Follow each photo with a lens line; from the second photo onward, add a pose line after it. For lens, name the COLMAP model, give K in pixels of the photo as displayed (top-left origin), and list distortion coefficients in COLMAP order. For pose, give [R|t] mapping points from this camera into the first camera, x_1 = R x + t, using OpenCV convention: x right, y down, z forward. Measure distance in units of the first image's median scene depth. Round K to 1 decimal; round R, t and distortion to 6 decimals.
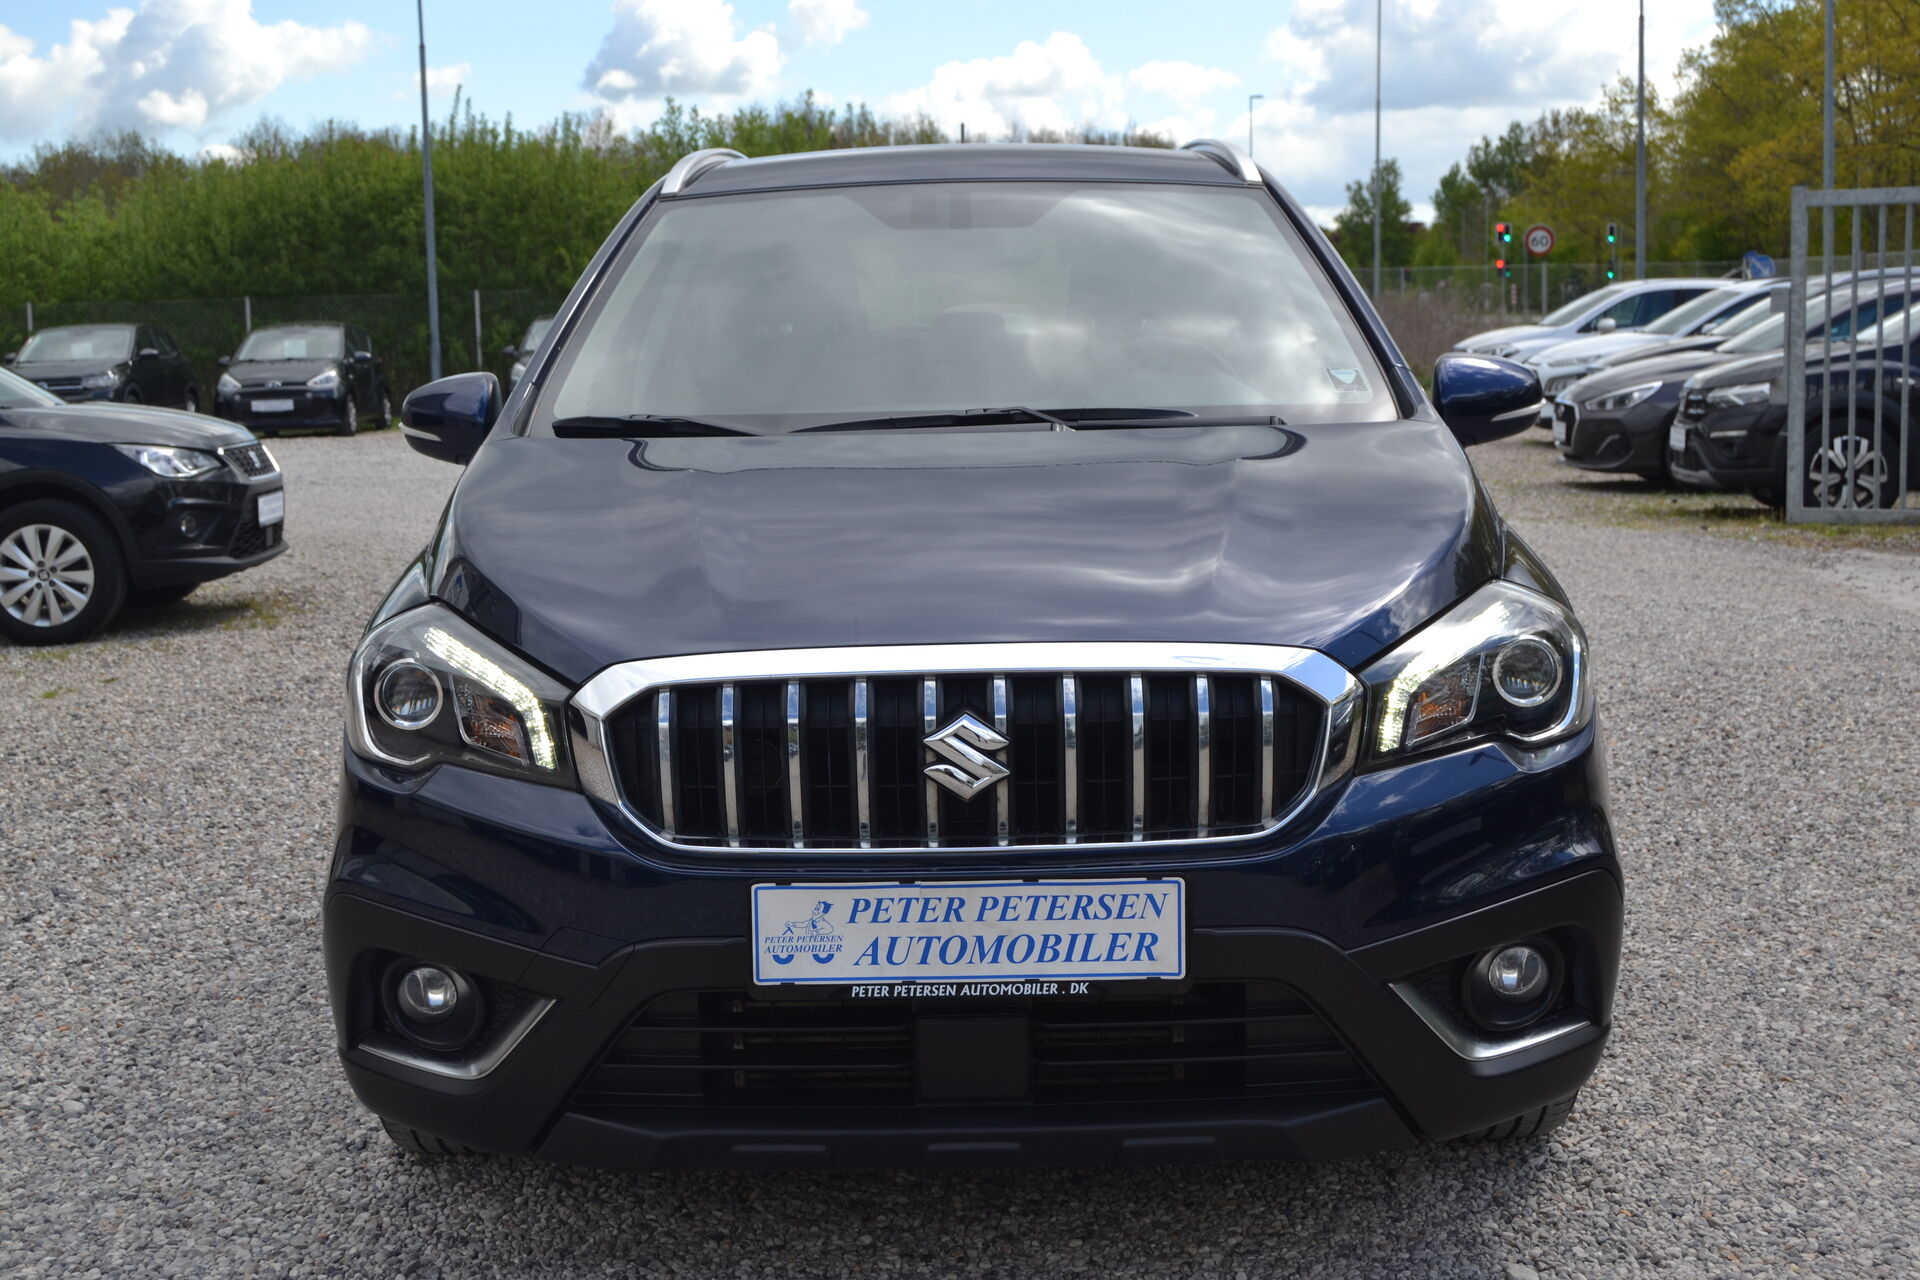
lens RADIAL K [[2477.2, 0, 973.4], [0, 2477.2, 646.1], [0, 0, 1]] dist [-0.031751, 0.000000]
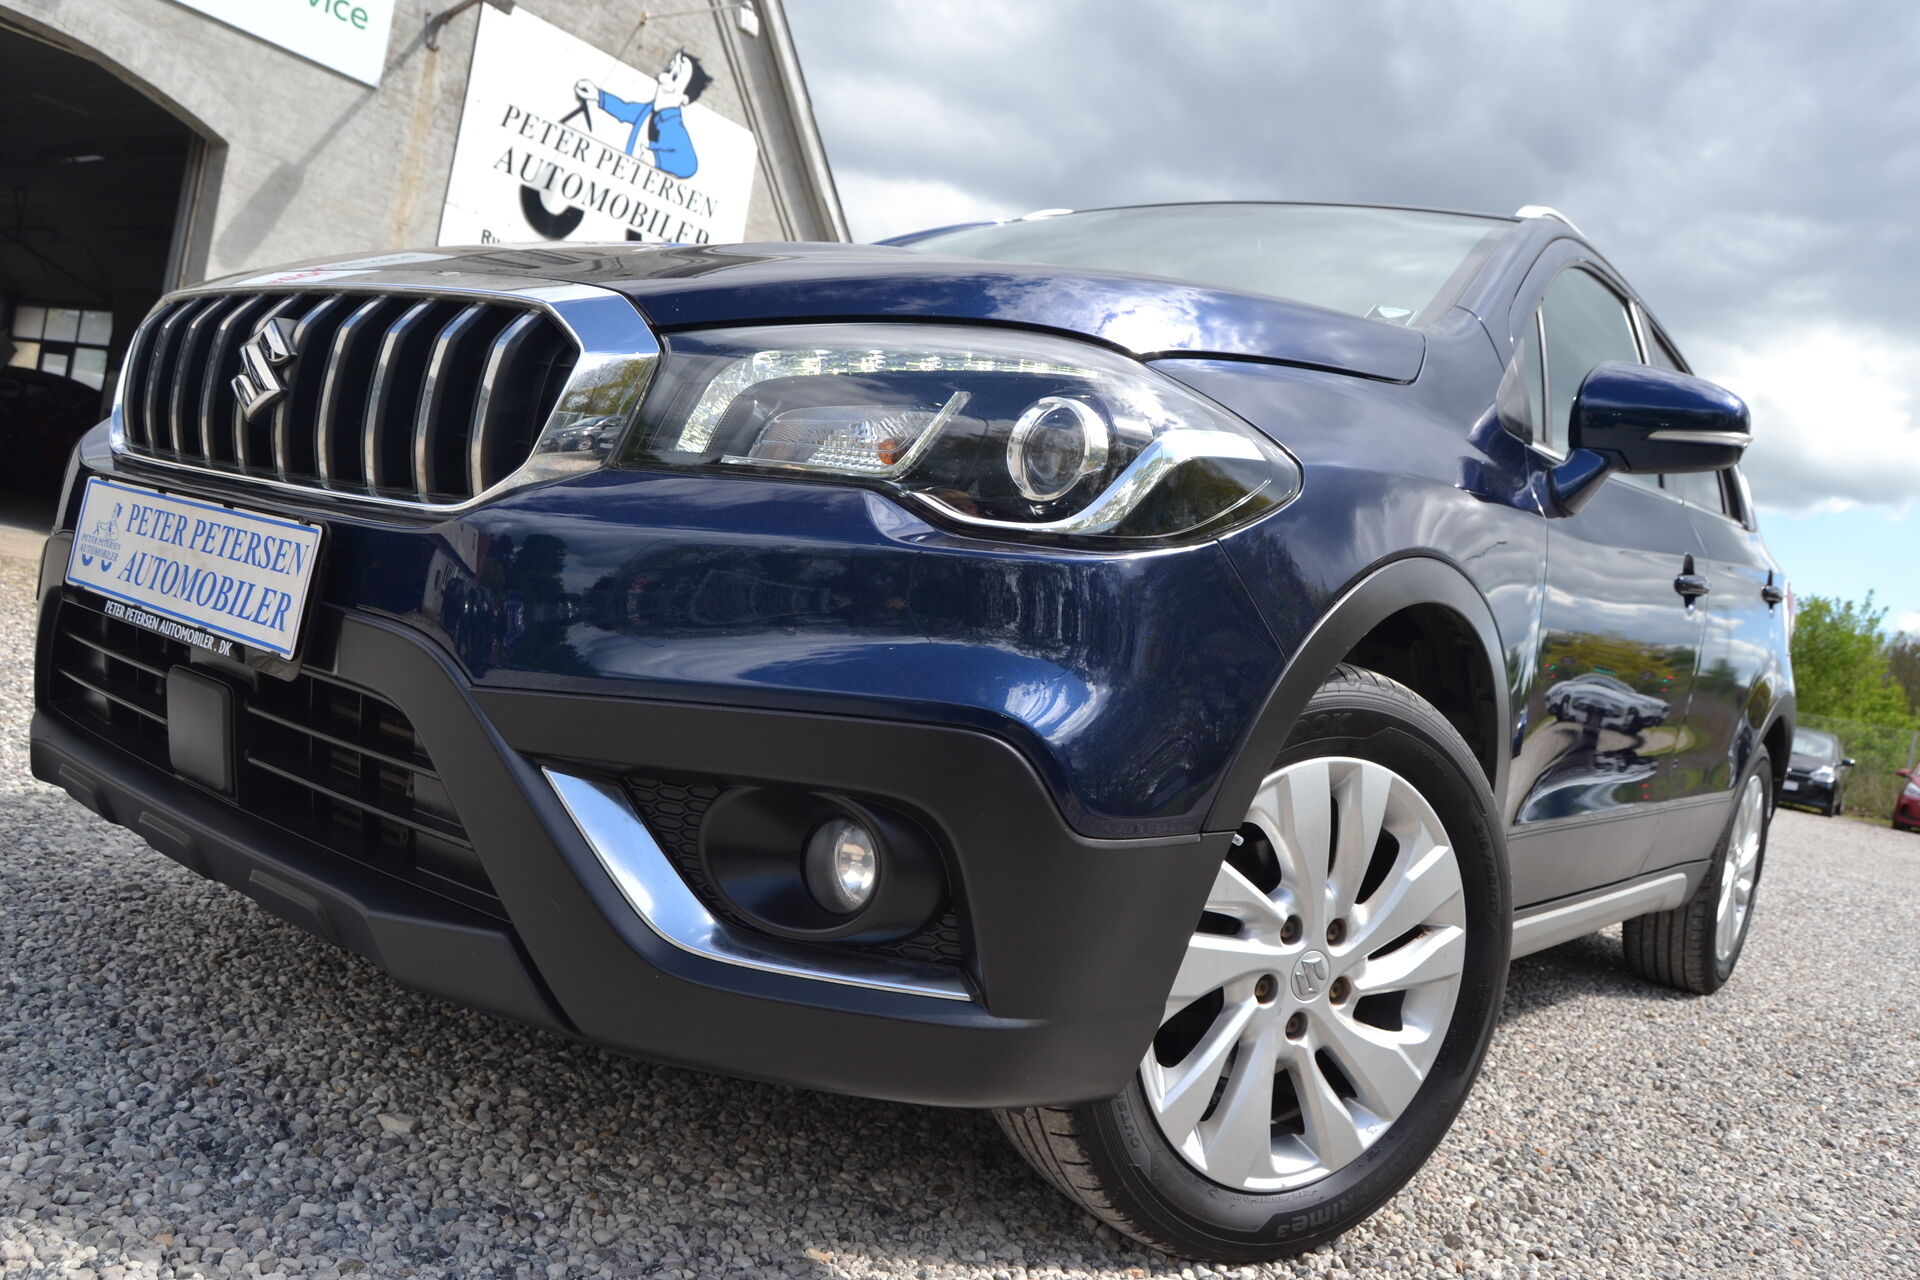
lens RADIAL K [[1520.6, 0, 958.7], [0, 1520.6, 647.0], [0, 0, 1]] dist [-0.090355, 0.041357]
pose [[0.782558, 0.182778, -0.595142, 0.096429], [-0.277534, 0.958112, -0.070680, 0.020623], [0.557295, 0.220483, 0.800506, 0.145202]]
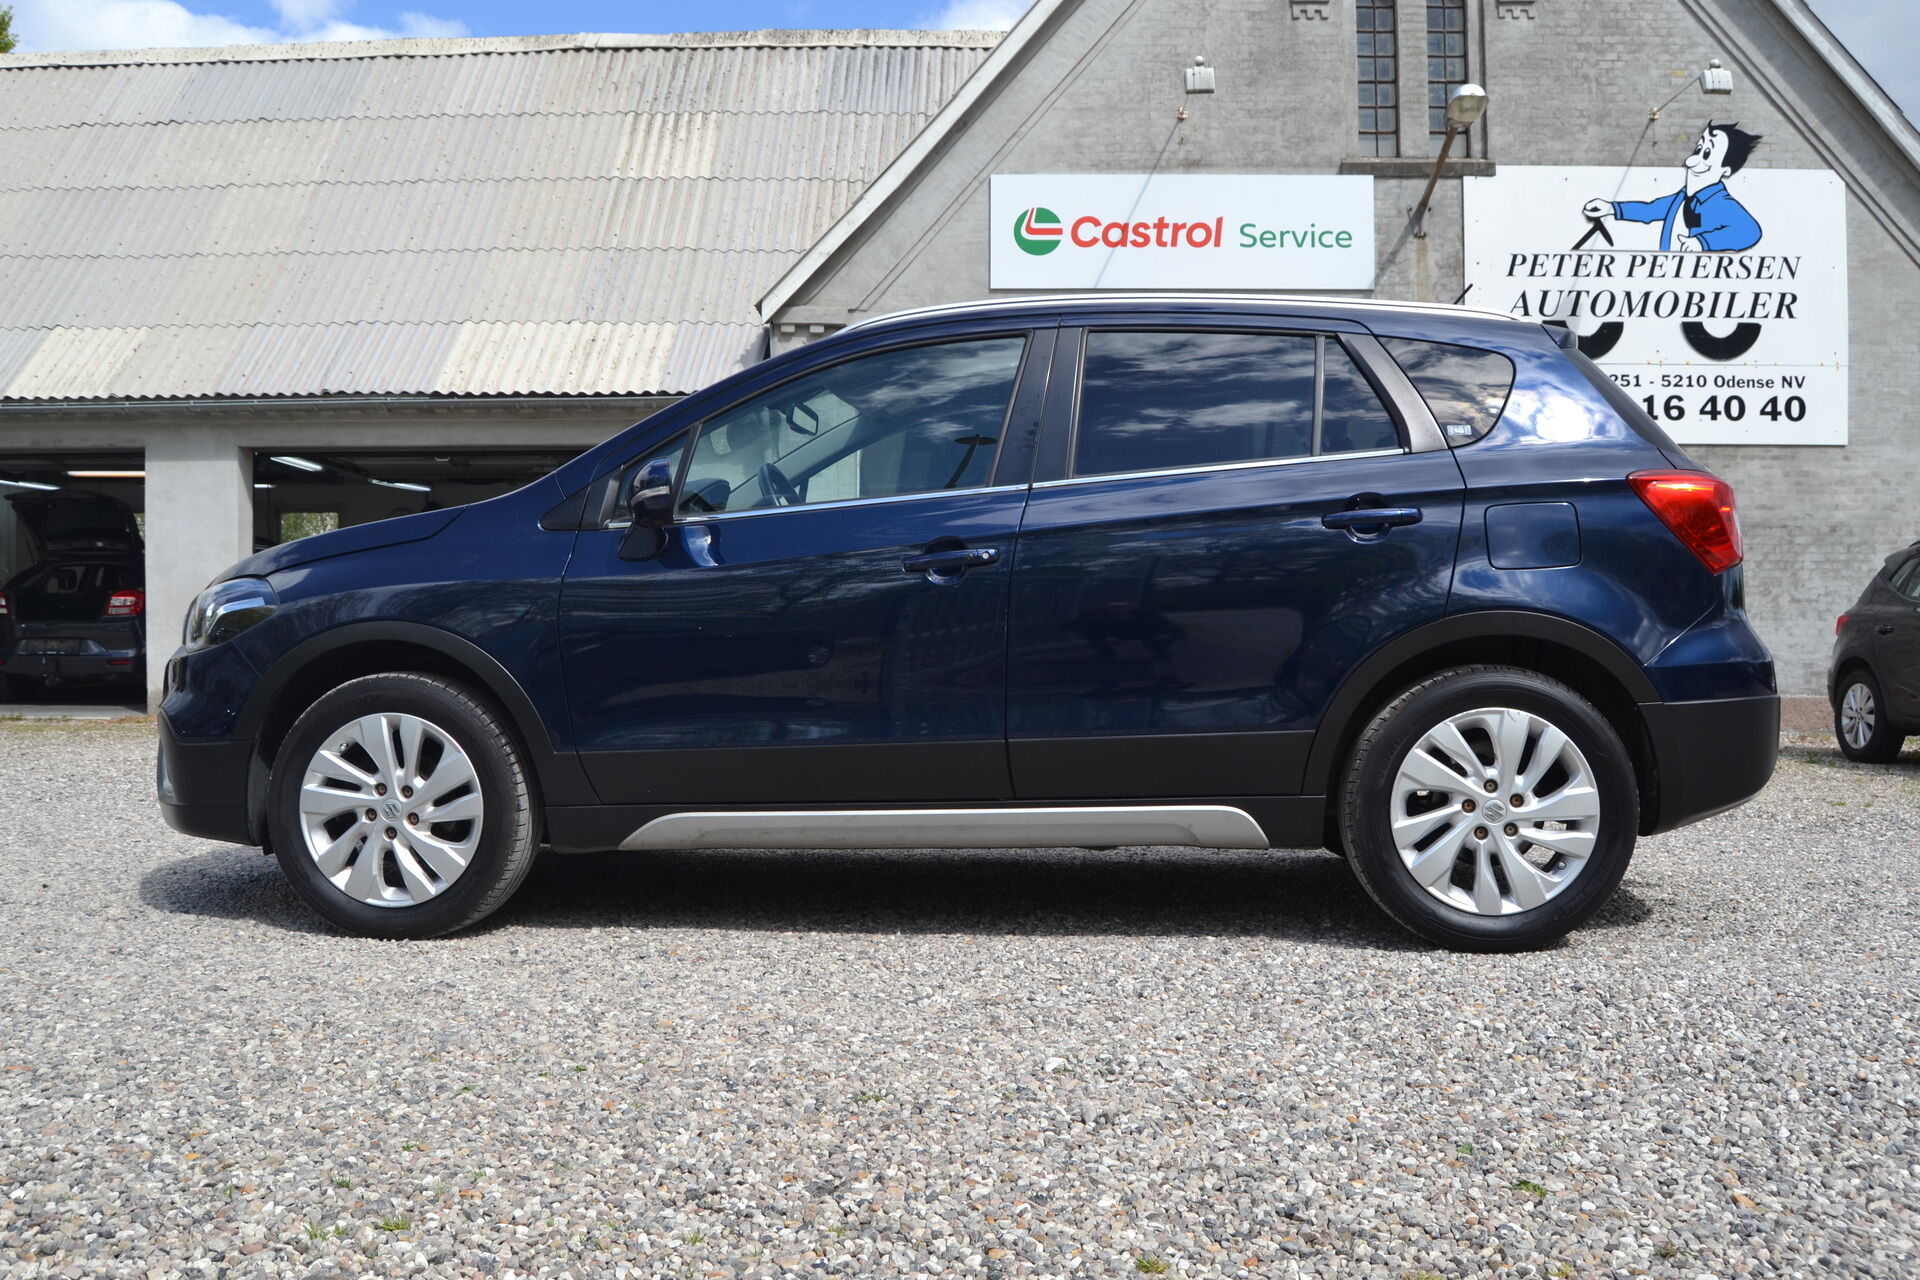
lens RADIAL K [[1634.5, 0, 956.2], [0, 1634.5, 647.2], [0, 0, 1]] dist [-0.076419, 0.021457]
pose [[-0.082539, 0.037102, -0.995897, 0.307786], [-0.138447, 0.989190, 0.048327, -0.022633], [0.986924, 0.141868, -0.076510, 0.356472]]
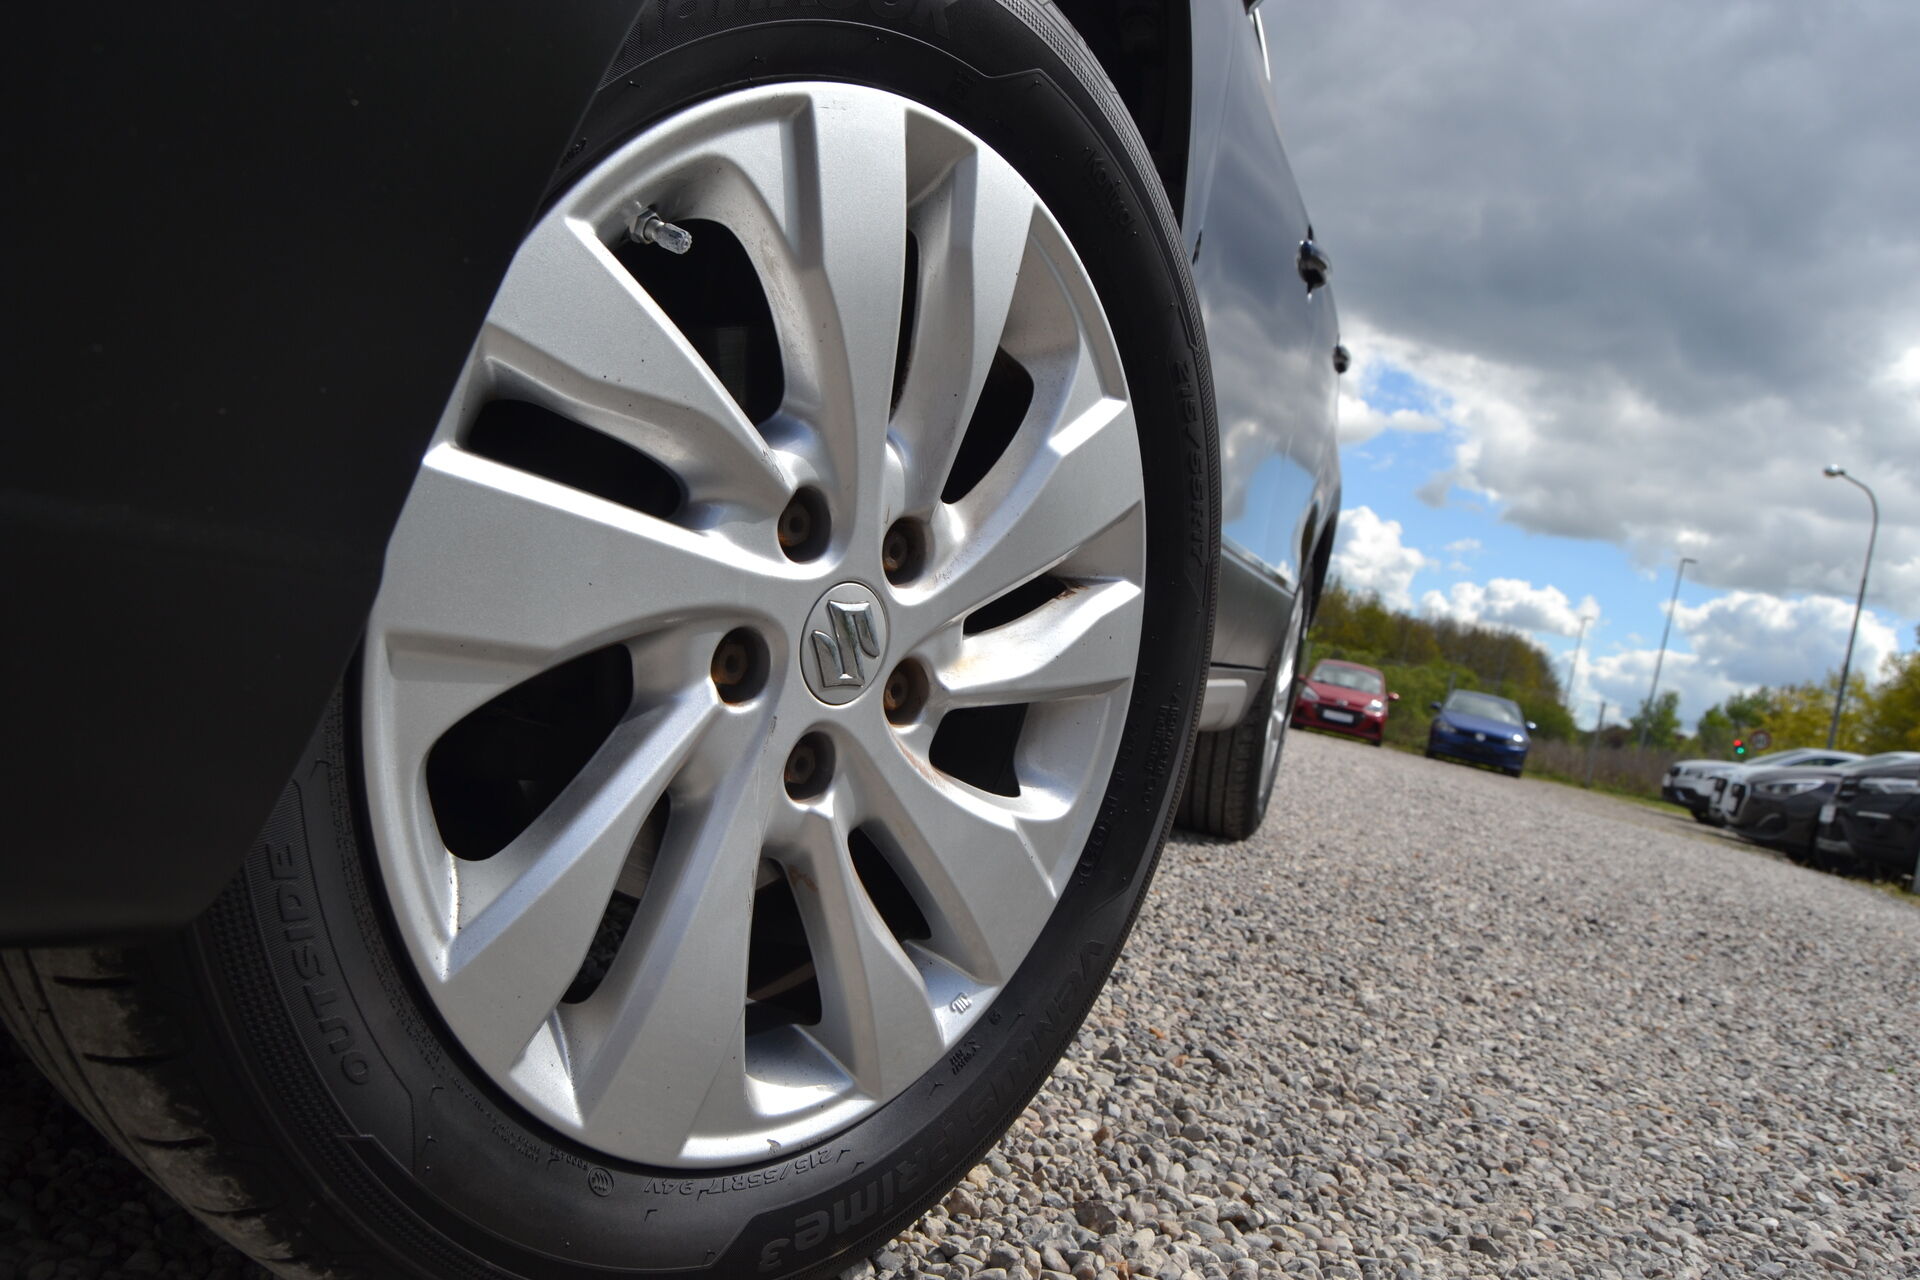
lens RADIAL K [[1520.6, 0, 959.4], [0, 1520.6, 640.9], [0, 0, 1]] dist [-0.090355, 0.041357]
pose [[0.933753, 0.229976, -0.274258, 0.071918], [-0.269371, 0.956099, -0.115388, 0.032724], [0.235681, 0.181620, 0.954709, 0.207935]]
